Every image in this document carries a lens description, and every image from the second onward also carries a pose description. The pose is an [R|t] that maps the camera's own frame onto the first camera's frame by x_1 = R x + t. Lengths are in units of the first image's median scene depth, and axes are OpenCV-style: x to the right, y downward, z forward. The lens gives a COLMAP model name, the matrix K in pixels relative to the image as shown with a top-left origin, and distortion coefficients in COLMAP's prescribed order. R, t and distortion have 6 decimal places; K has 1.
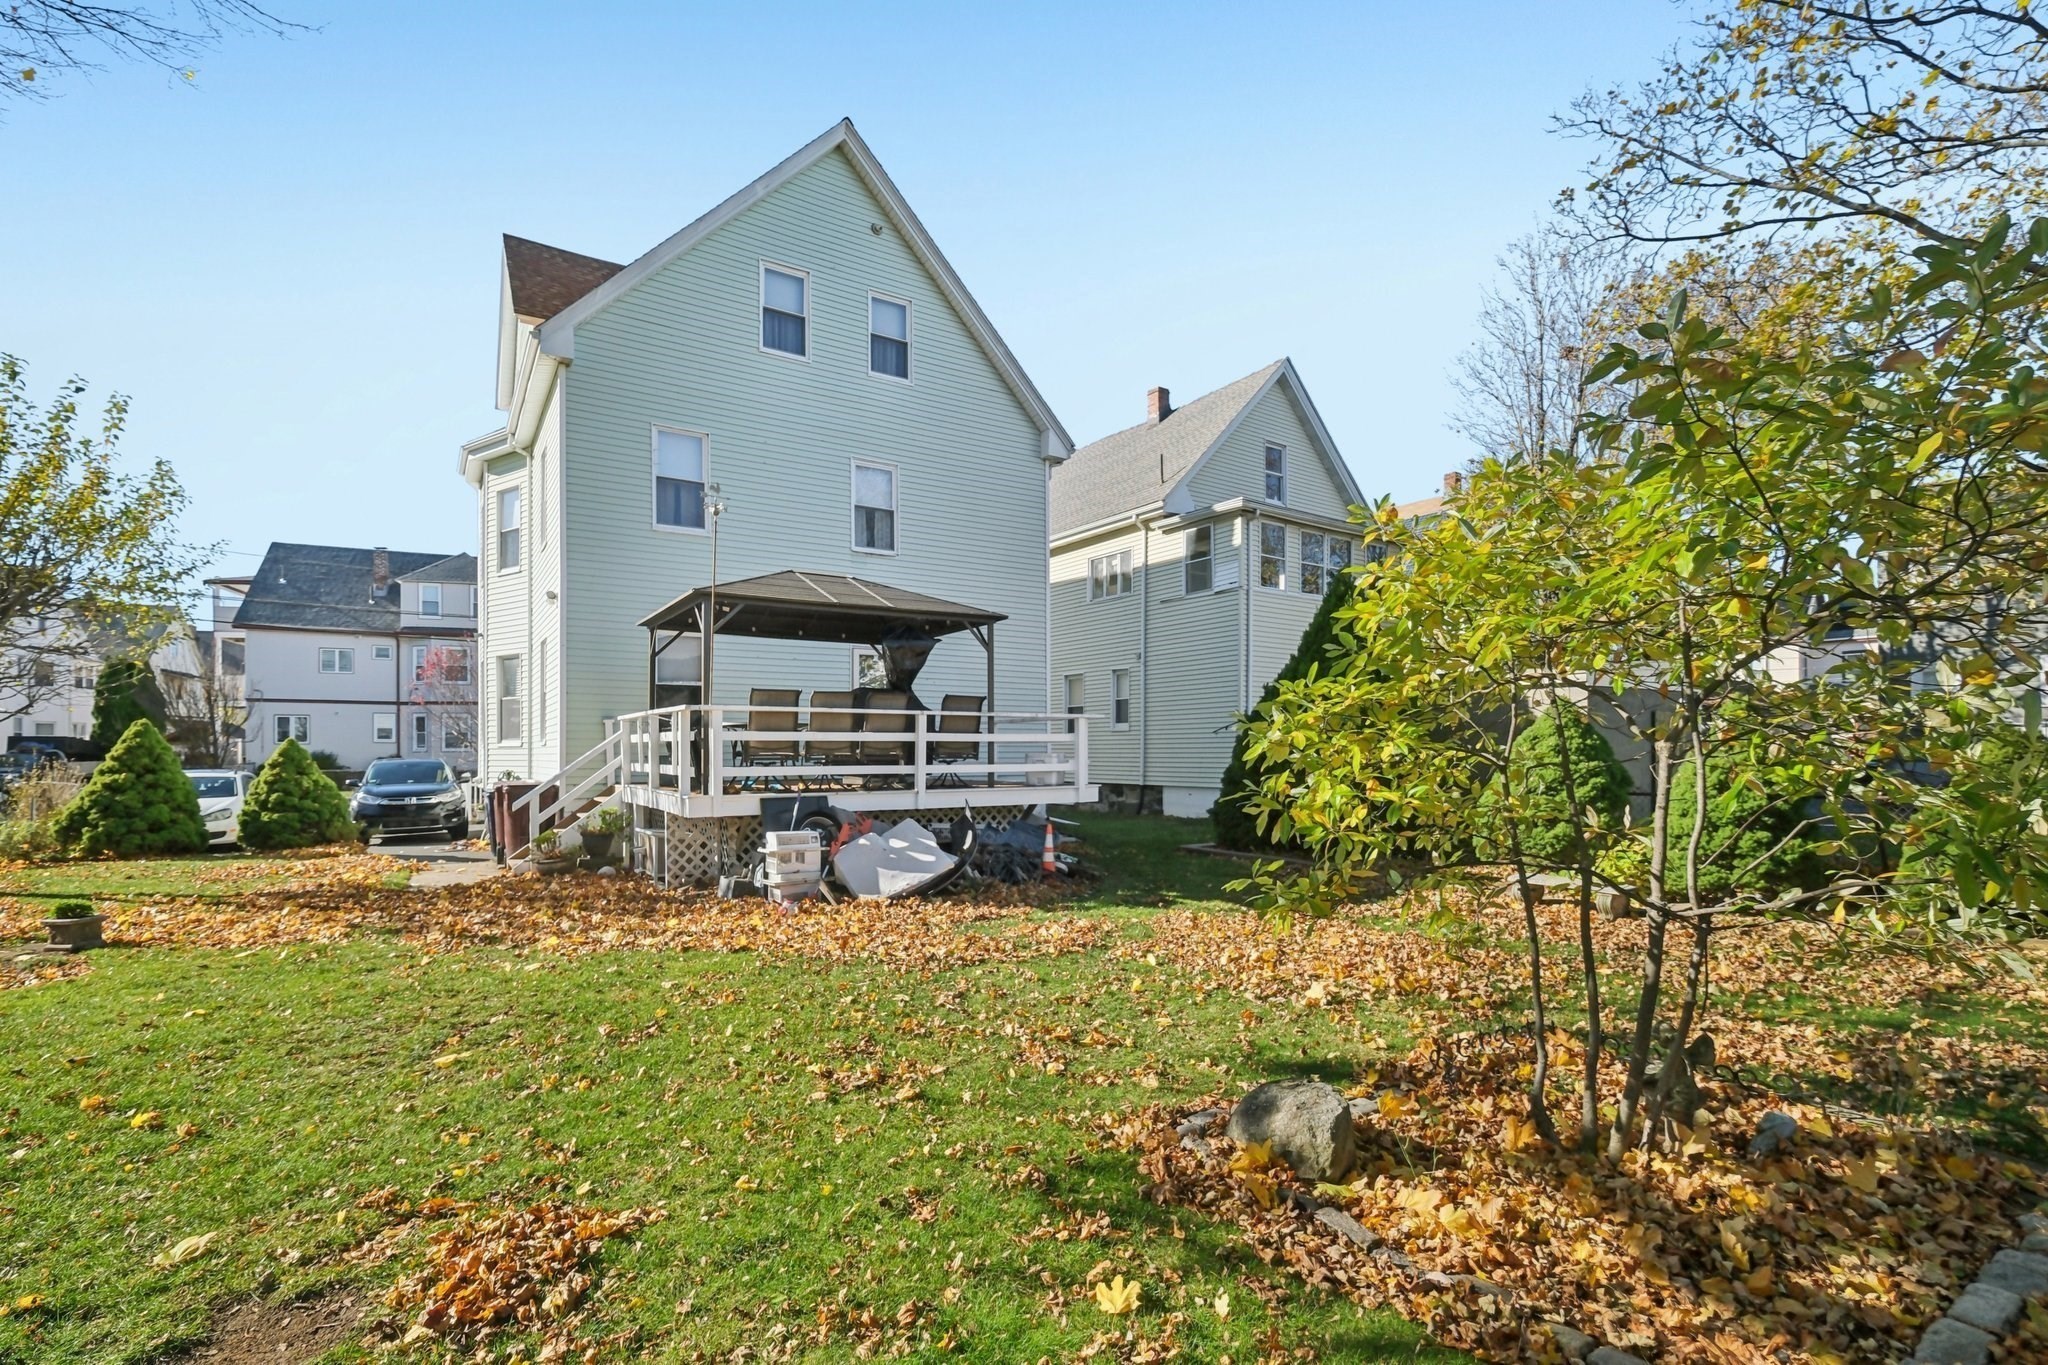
lens RADIAL K [[919.9, 0, 1017.3], [0, 919.9, 753.0], [0, 0, 1]] dist [-0.001167, -0.000315]
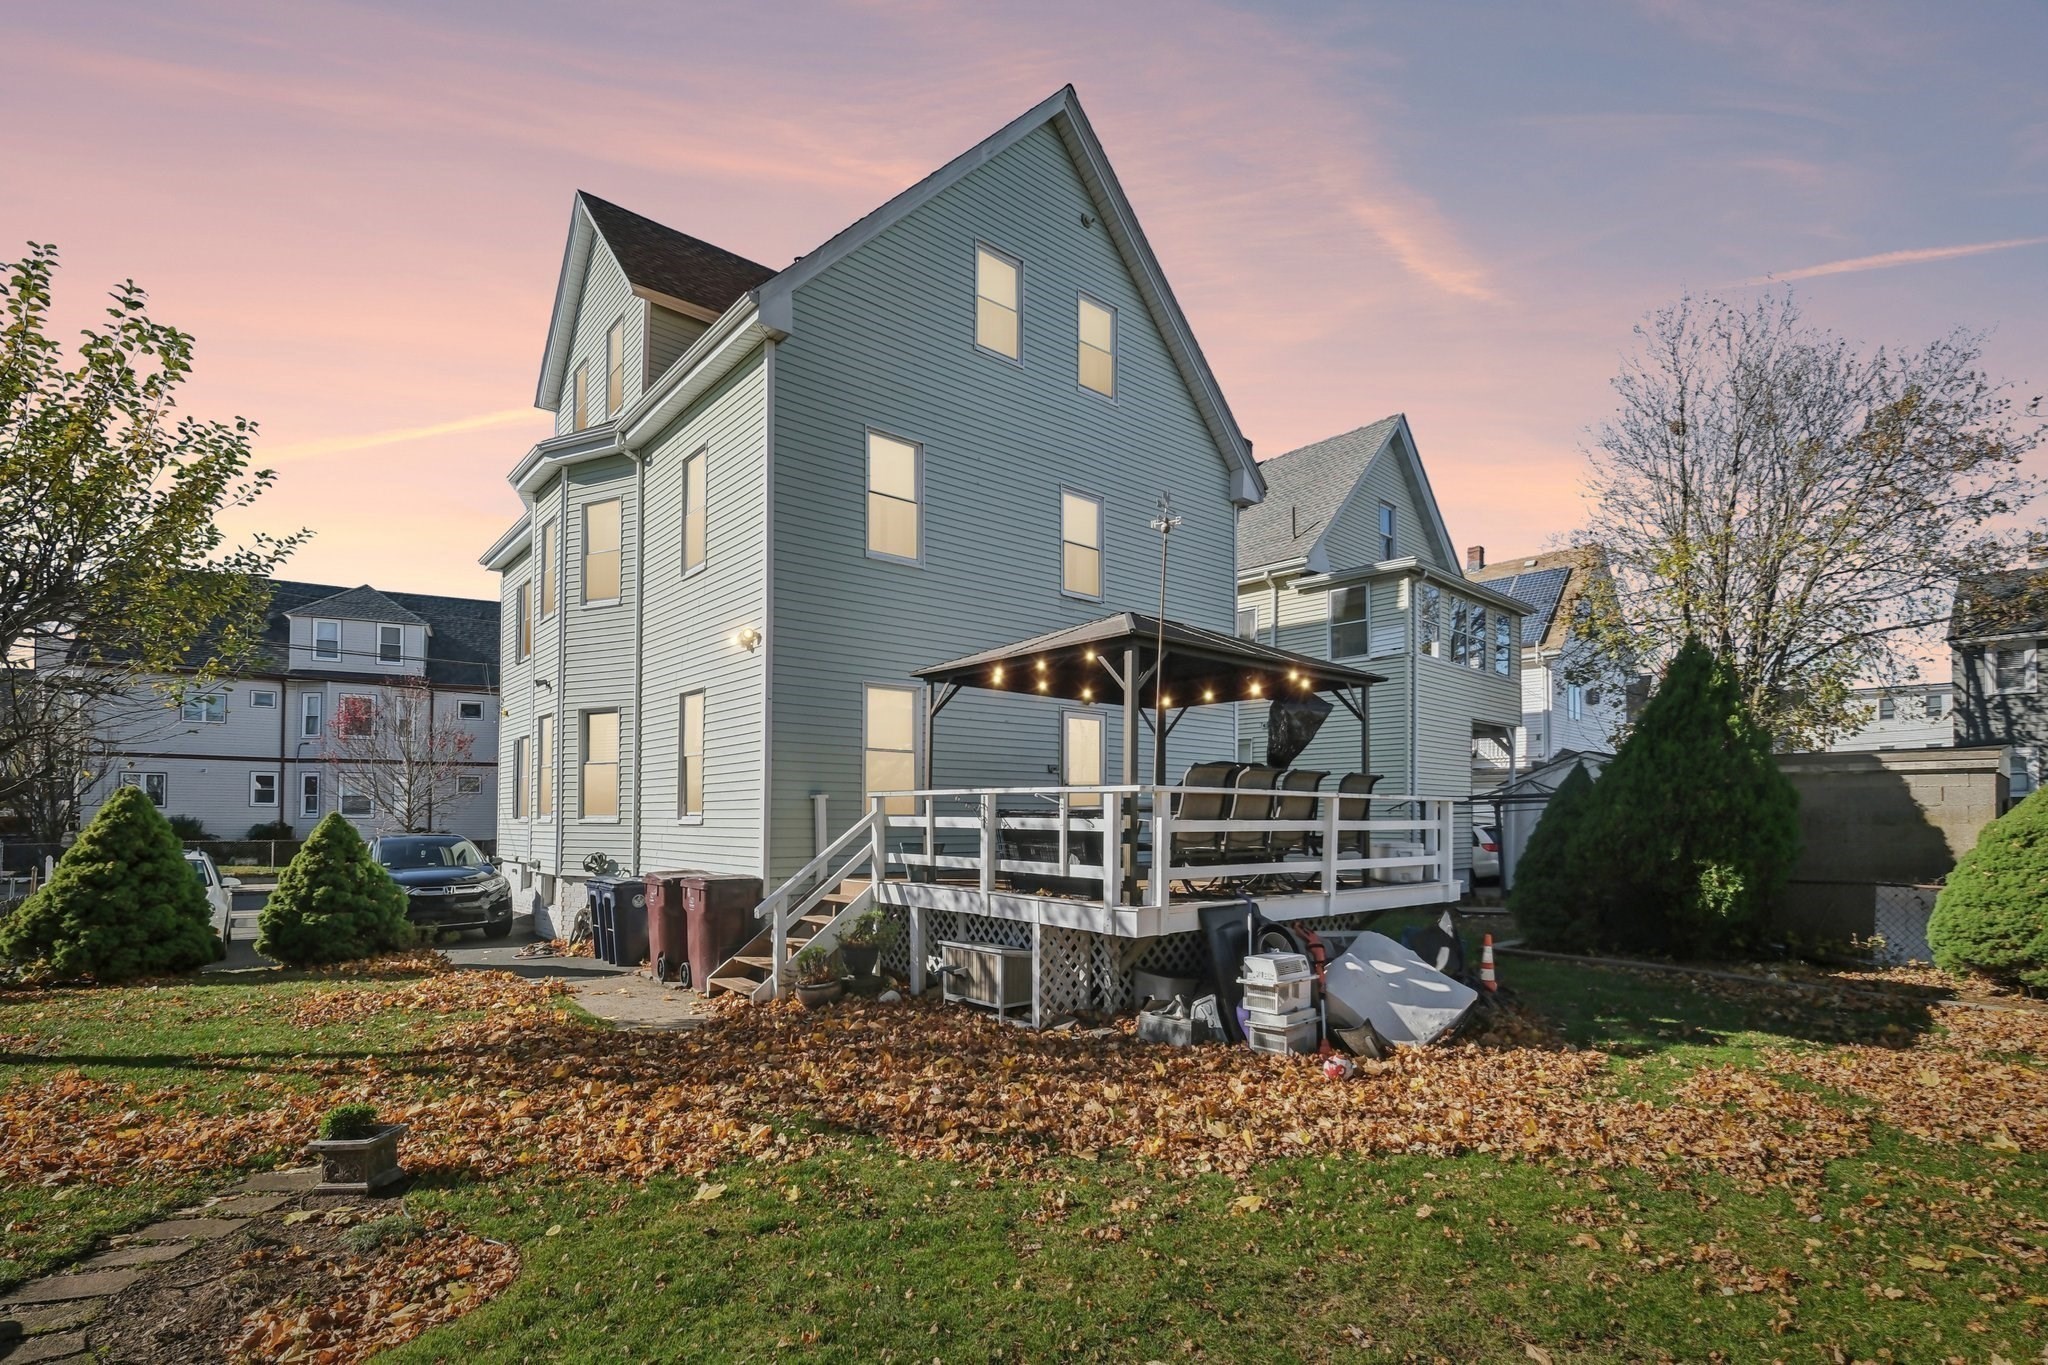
lens RADIAL K [[942.4, 0, 1030.5], [0, 942.4, 801.4], [0, 0, 1]] dist [-0.003640, 0.000117]
pose [[0.989767, 0.010515, 0.142302, -0.338650], [-0.007792, 0.999776, -0.019677, -0.014447], [-0.142477, 0.018367, 0.989628, 0.160731]]
